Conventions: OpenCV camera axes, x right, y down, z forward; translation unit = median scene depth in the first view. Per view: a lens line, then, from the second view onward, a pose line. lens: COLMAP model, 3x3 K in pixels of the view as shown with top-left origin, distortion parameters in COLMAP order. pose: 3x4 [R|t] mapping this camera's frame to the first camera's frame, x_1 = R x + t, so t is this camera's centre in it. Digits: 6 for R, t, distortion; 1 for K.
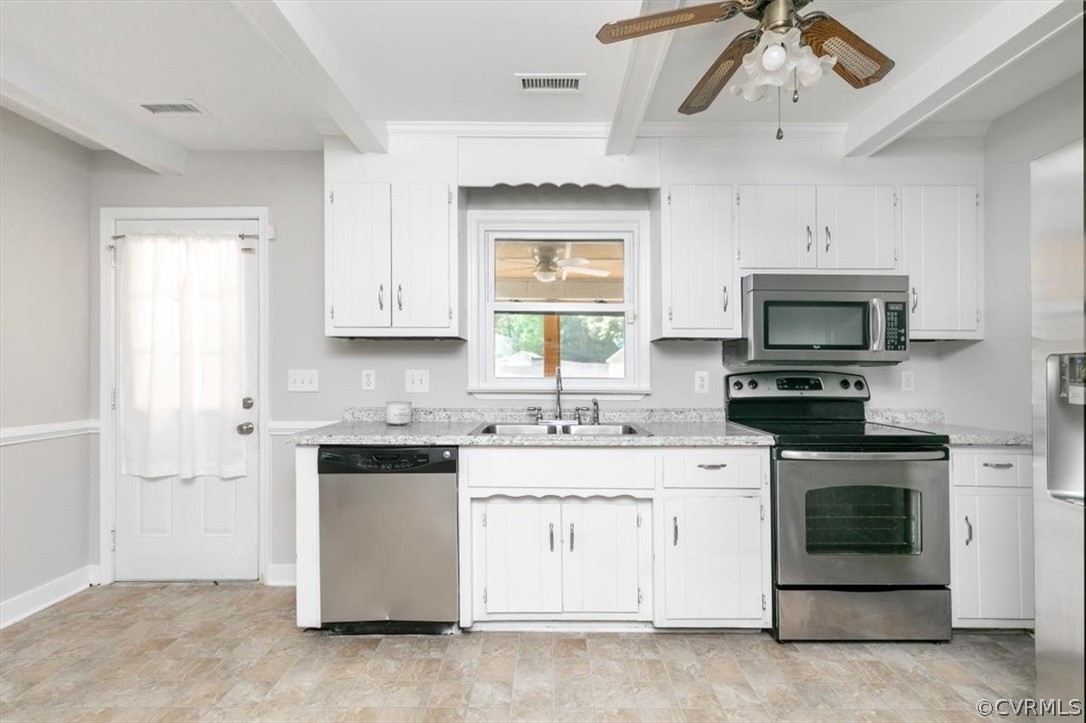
lens RADIAL K [[503.6, 0, 549.2], [0, 503.6, 356.7], [0, 0, 1]] dist [-0.001349, -0.000691]
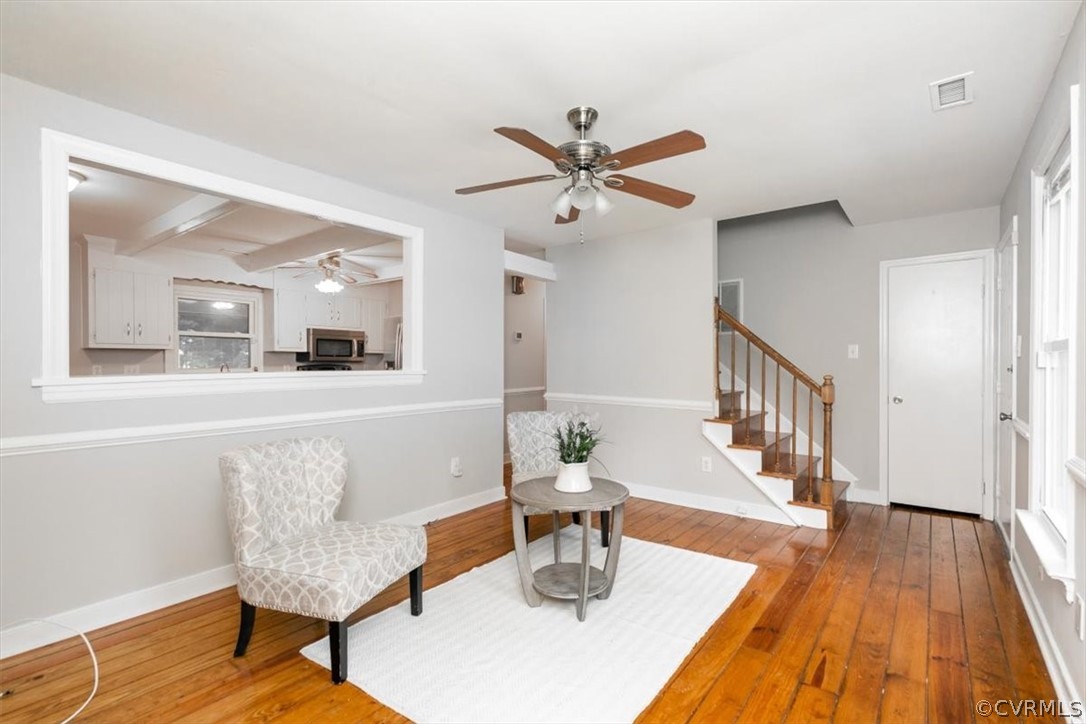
lens RADIAL K [[503.6, 0, 546.6], [0, 503.6, 363.2], [0, 0, 1]] dist [-0.001349, -0.000691]
pose [[0.606311, -0.001657, 0.795226, -0.968837], [-0.003136, 0.999985, 0.004474, 0.005974], [-0.795222, -0.005206, 0.606297, -1.611777]]
